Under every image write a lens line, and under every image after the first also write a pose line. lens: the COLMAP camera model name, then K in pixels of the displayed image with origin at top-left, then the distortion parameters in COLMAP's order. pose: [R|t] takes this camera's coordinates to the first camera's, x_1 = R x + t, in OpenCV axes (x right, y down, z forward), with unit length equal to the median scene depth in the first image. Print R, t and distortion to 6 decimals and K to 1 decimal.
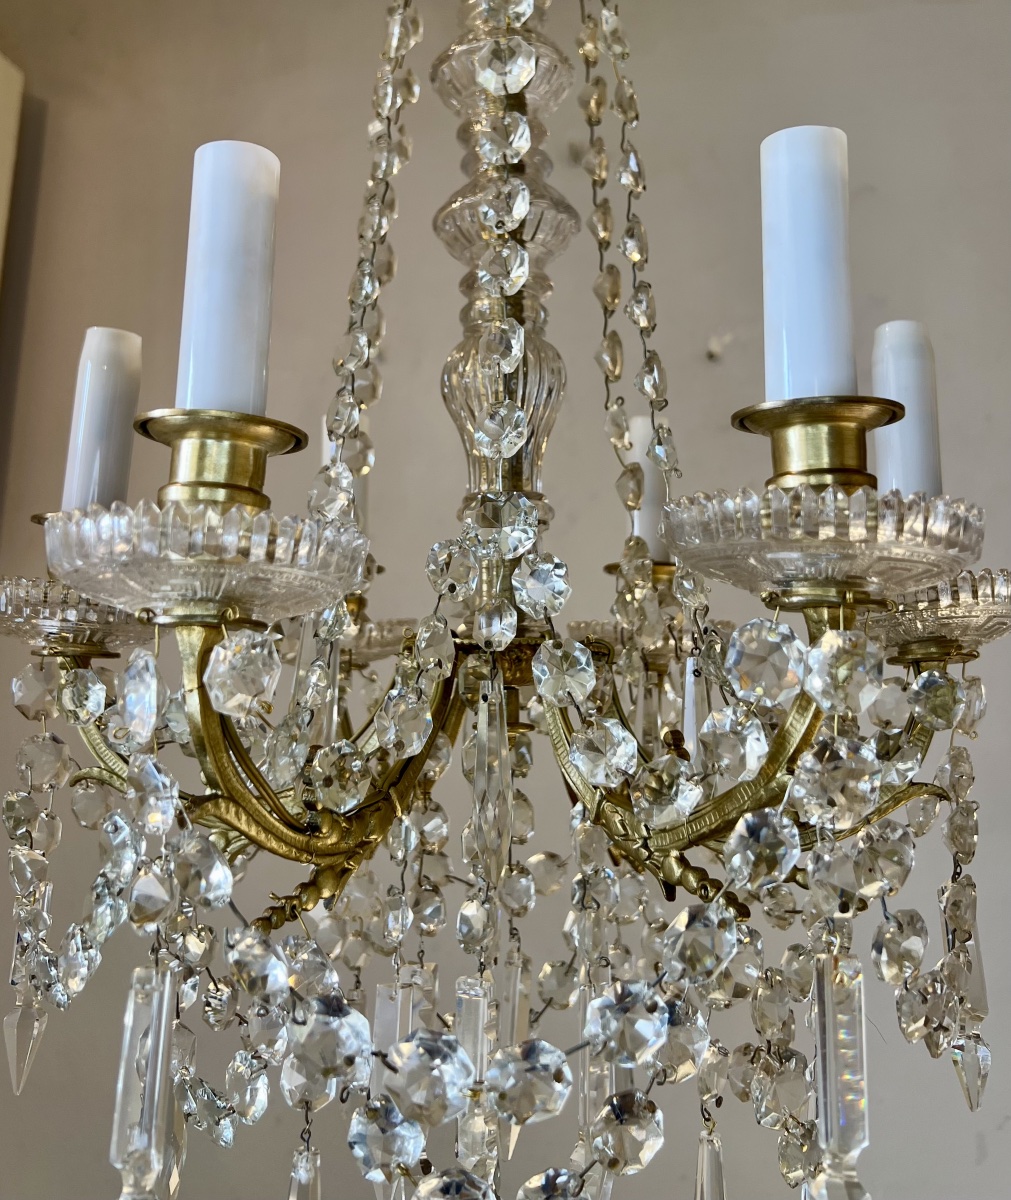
lens RADIAL K [[1104.6, 0, 499.1], [0, 1104.6, 428.6], [0, 0, 1]] dist [0.022357, -0.066332]
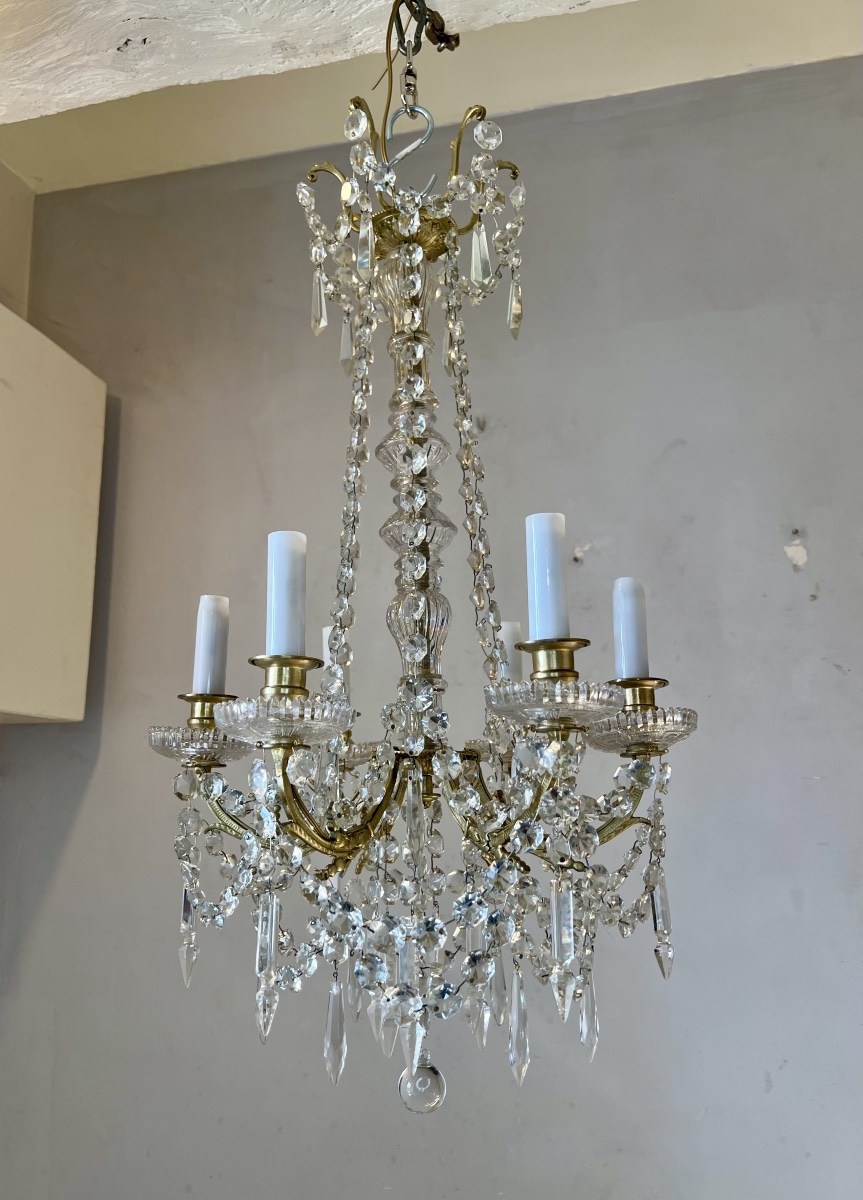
lens RADIAL K [[861.2, 0, 411.1], [0, 861.2, 597.9], [0, 0, 1]] dist [0.004927, -0.005547]
pose [[0.998380, -0.039319, -0.041120, 0.060991], [0.039623, 0.999193, 0.006606, -0.097931], [0.040827, -0.008225, 0.999132, -0.562598]]
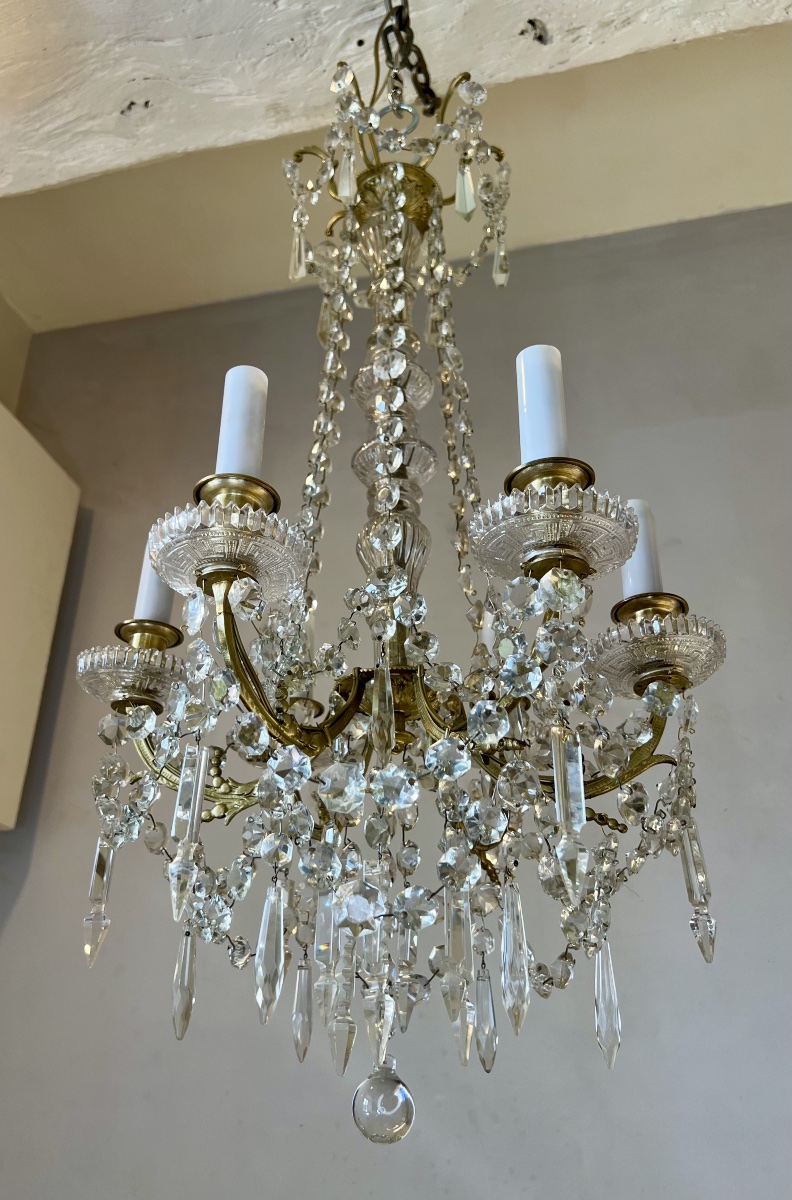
lens RADIAL K [[908.7, 0, 347.1], [0, 908.7, 599.1], [0, 0, 1]] dist [0.006727, -0.001584]
pose [[0.996350, -0.026566, -0.081120, 0.050119], [0.005874, 0.969423, -0.245325, 0.433401], [0.085157, 0.243953, 0.966041, -0.366500]]
